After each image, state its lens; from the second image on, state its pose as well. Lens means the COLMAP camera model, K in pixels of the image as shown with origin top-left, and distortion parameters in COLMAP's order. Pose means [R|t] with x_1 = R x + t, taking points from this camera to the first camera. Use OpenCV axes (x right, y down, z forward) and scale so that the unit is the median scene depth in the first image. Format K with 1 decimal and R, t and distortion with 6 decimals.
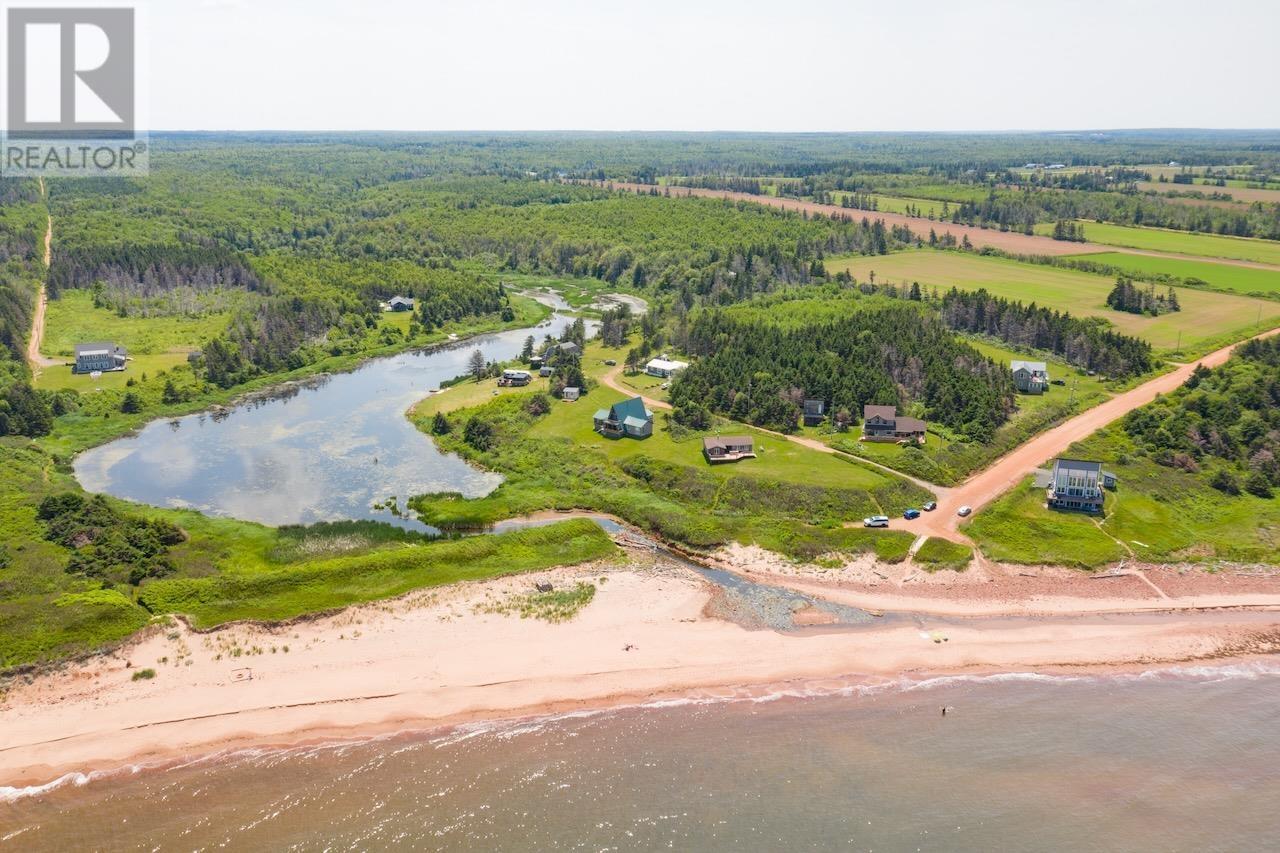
lens RADIAL K [[1004.8, 0, 642.1], [0, 1004.8, 399.7], [0, 0, 1]] dist [-0.004826, -0.003928]
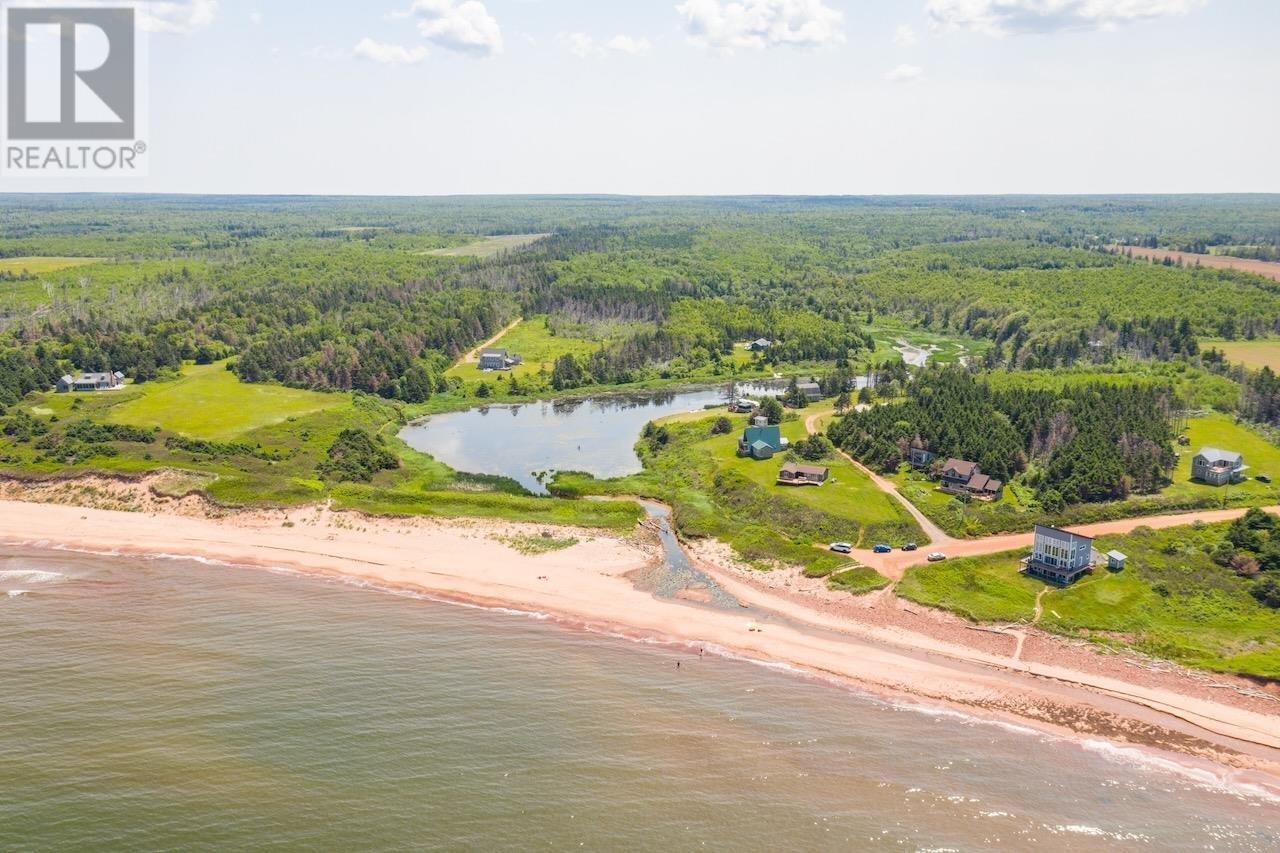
lens RADIAL K [[1004.8, 0, 642.1], [0, 1004.8, 399.7], [0, 0, 1]] dist [-0.004826, -0.003928]
pose [[0.822540, 0.110976, -0.557774, 0.633260], [-0.144326, 0.989401, -0.015981, 0.009764], [0.550089, 0.093646, 0.829839, -0.051003]]
